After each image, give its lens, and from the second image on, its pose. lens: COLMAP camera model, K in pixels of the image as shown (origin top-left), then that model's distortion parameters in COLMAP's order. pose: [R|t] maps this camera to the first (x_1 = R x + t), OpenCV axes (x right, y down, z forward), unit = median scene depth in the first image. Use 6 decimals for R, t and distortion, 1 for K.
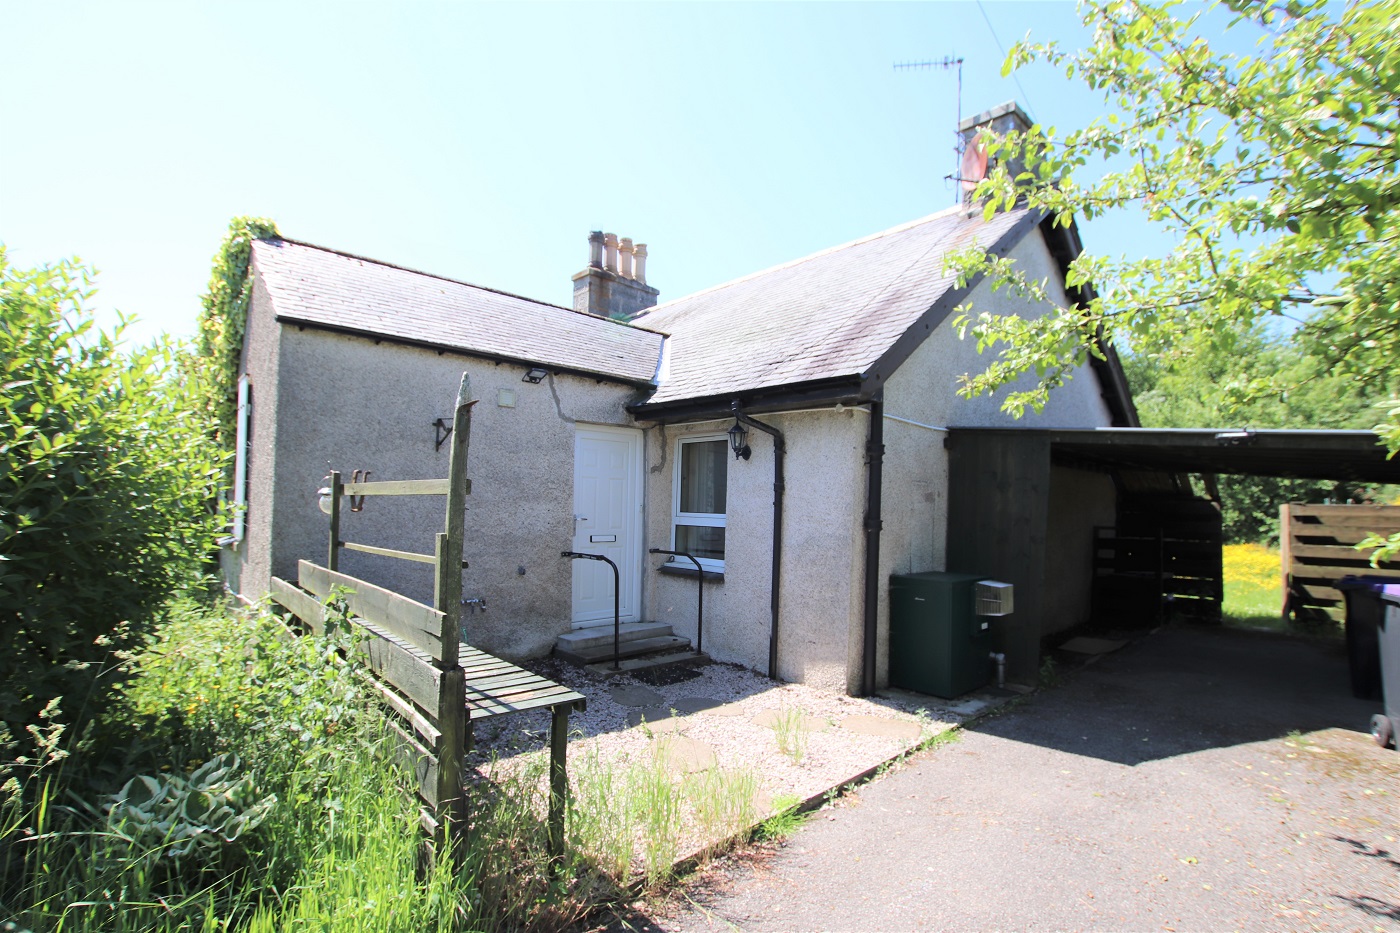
lens RADIAL K [[649.4, 0, 707.2], [0, 649.4, 466.4], [0, 0, 1]] dist [-0.002043, -0.000304]
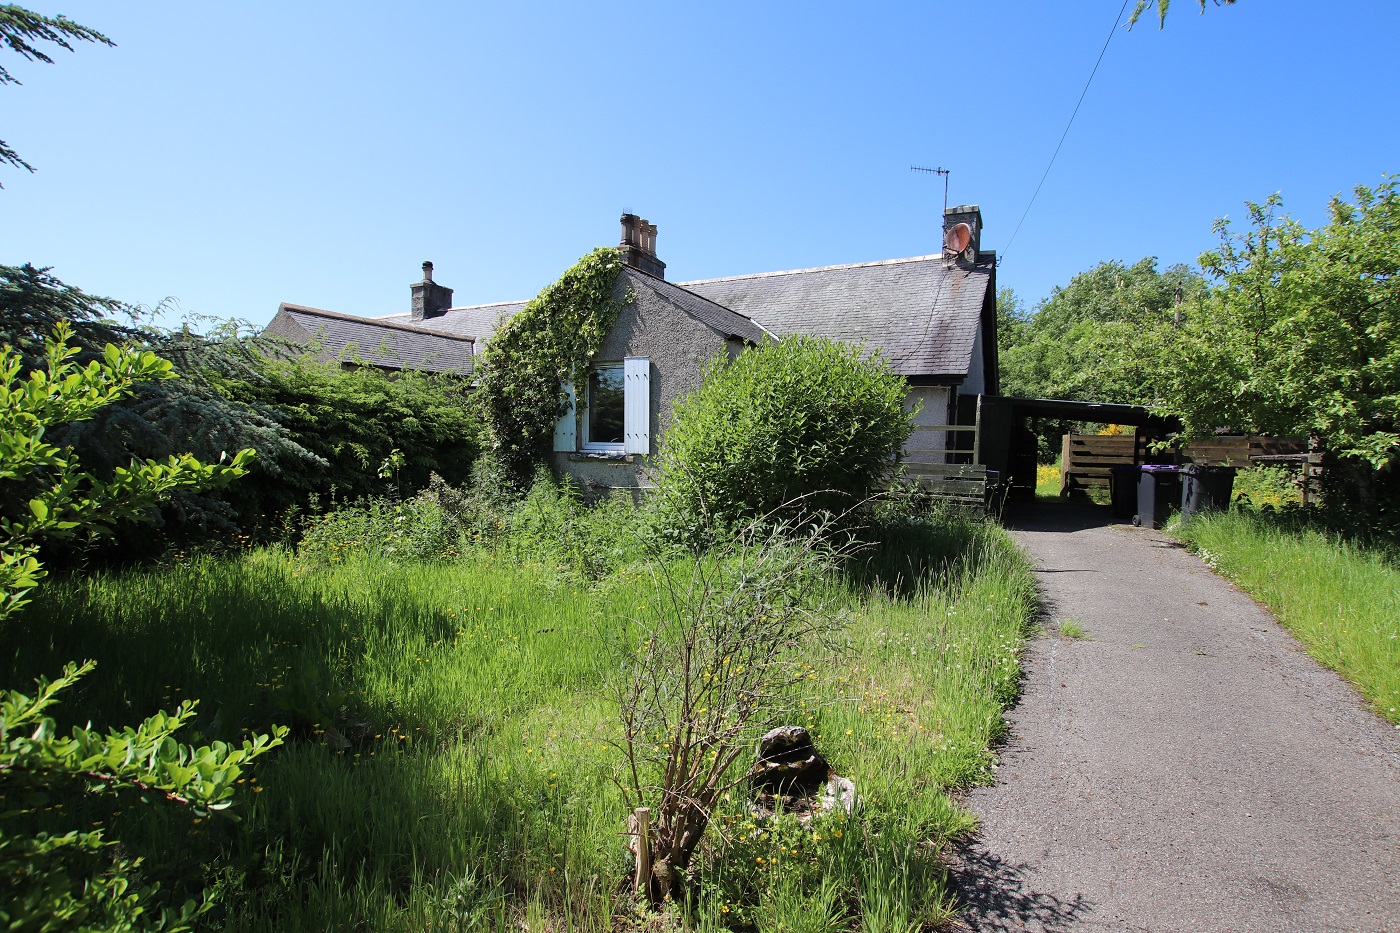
lens RADIAL K [[649.4, 0, 692.9], [0, 649.4, 467.3], [0, 0, 1]] dist [-0.002043, -0.000304]
pose [[0.956698, -0.008055, 0.290969, -0.626382], [-0.024313, 0.993913, 0.107453, -0.019714], [-0.290064, -0.109875, 0.950679, -0.424272]]
